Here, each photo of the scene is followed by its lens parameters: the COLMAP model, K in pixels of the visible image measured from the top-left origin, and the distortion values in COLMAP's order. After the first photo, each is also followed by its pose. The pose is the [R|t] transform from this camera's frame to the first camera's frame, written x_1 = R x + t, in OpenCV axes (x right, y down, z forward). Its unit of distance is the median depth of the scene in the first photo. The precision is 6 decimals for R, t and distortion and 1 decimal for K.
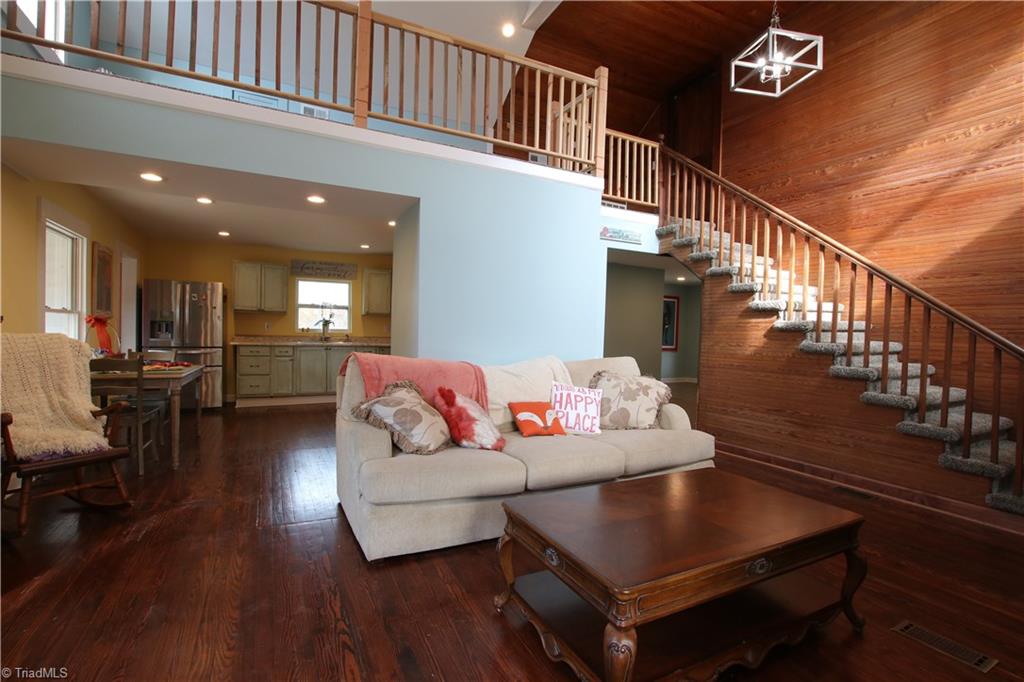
lens RADIAL K [[500.3, 0, 520.5], [0, 500.3, 340.7], [0, 0, 1]] dist [-0.027307, 0.004850]
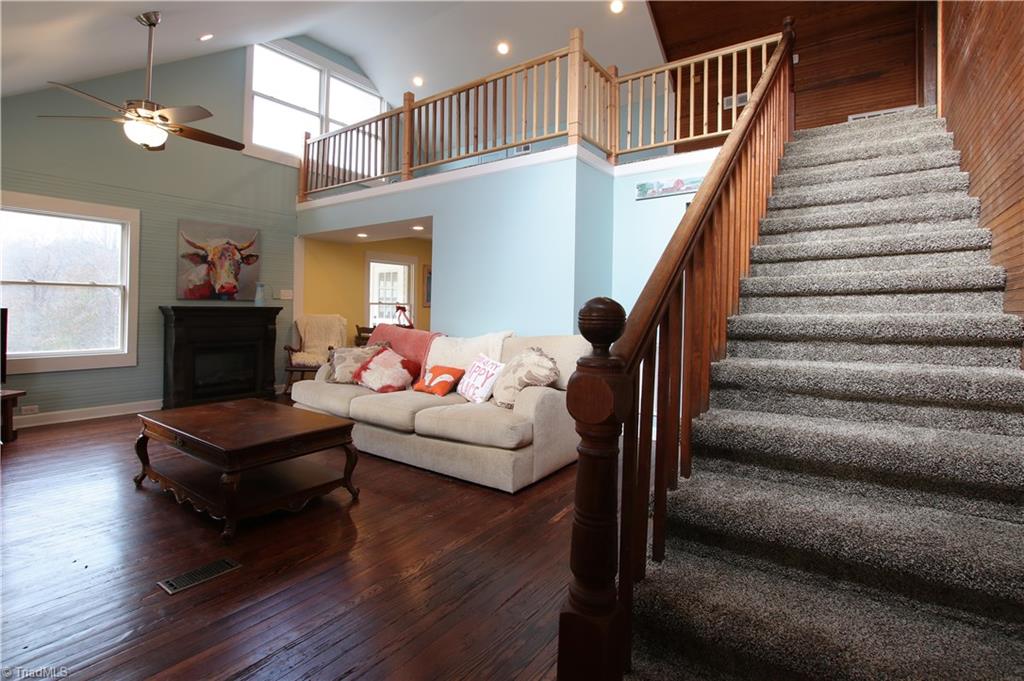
lens RADIAL K [[474.1, 0, 479.9], [0, 474.1, 304.5], [0, 0, 1]] dist [-0.028099, -0.000659]
pose [[0.422438, -0.033630, -0.905768, 0.893729], [-0.012441, 0.999002, -0.042894, 0.017012], [0.906307, 0.029389, 0.421598, 0.479745]]
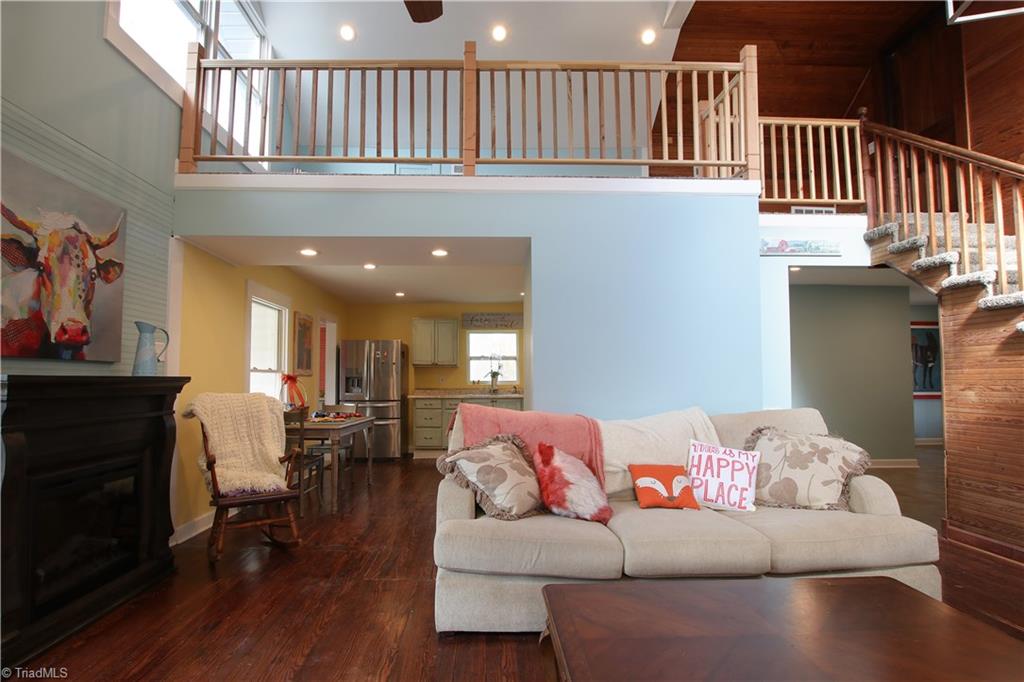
lens RADIAL K [[538.4, 0, 475.2], [0, 538.4, 346.8], [0, 0, 1]] dist [-0.022082, -0.000439]
pose [[0.889450, -0.053698, -0.453866, 0.139124], [0.015664, 0.996072, -0.087151, 0.003115], [0.456764, 0.070408, 0.886798, 0.070237]]
